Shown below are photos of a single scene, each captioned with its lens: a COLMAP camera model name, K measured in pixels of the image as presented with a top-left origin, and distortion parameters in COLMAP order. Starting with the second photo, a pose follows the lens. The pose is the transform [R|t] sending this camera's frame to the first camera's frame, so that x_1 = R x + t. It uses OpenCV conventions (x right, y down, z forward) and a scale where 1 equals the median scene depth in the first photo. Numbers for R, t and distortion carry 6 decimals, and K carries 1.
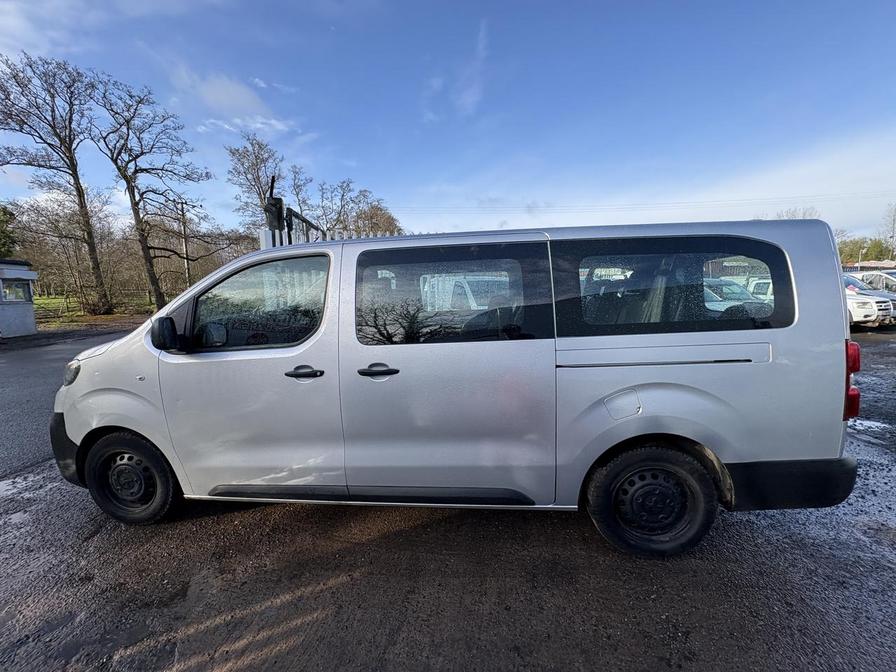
lens RADIAL K [[360.8, 0, 448.0], [0, 360.8, 336.0], [0, 0, 1]] dist [0.006505, -0.000783]
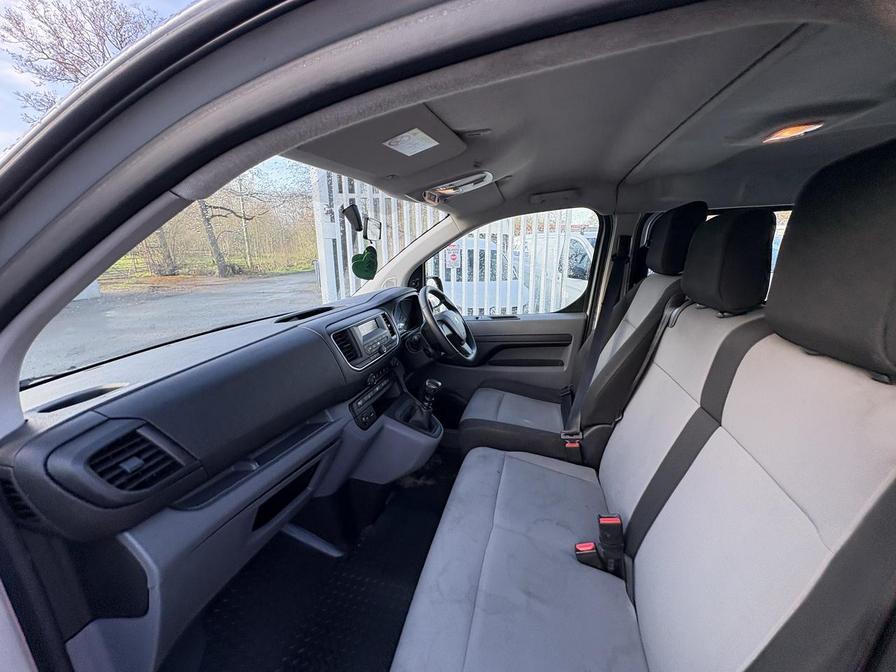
lens RADIAL K [[360.8, 0, 448.0], [0, 360.8, 336.0], [0, 0, 1]] dist [0.006505, -0.000783]
pose [[0.991331, 0.027732, -0.128432, -0.048750], [-0.013601, 0.993881, 0.109618, -0.011447], [0.130686, -0.106921, 0.985641, 0.088110]]
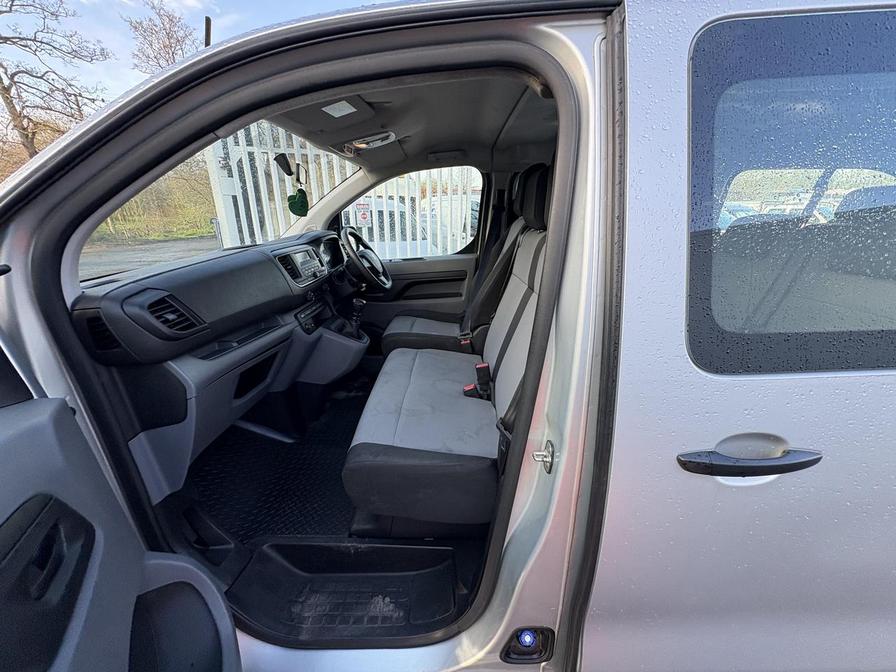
lens RADIAL K [[360.8, 0, 448.0], [0, 360.8, 336.0], [0, 0, 1]] dist [0.006505, -0.000783]
pose [[0.994231, -0.029724, 0.103061, -0.048219], [0.009099, 0.980746, 0.195077, -0.006839], [-0.106875, -0.193014, 0.975358, 0.073950]]
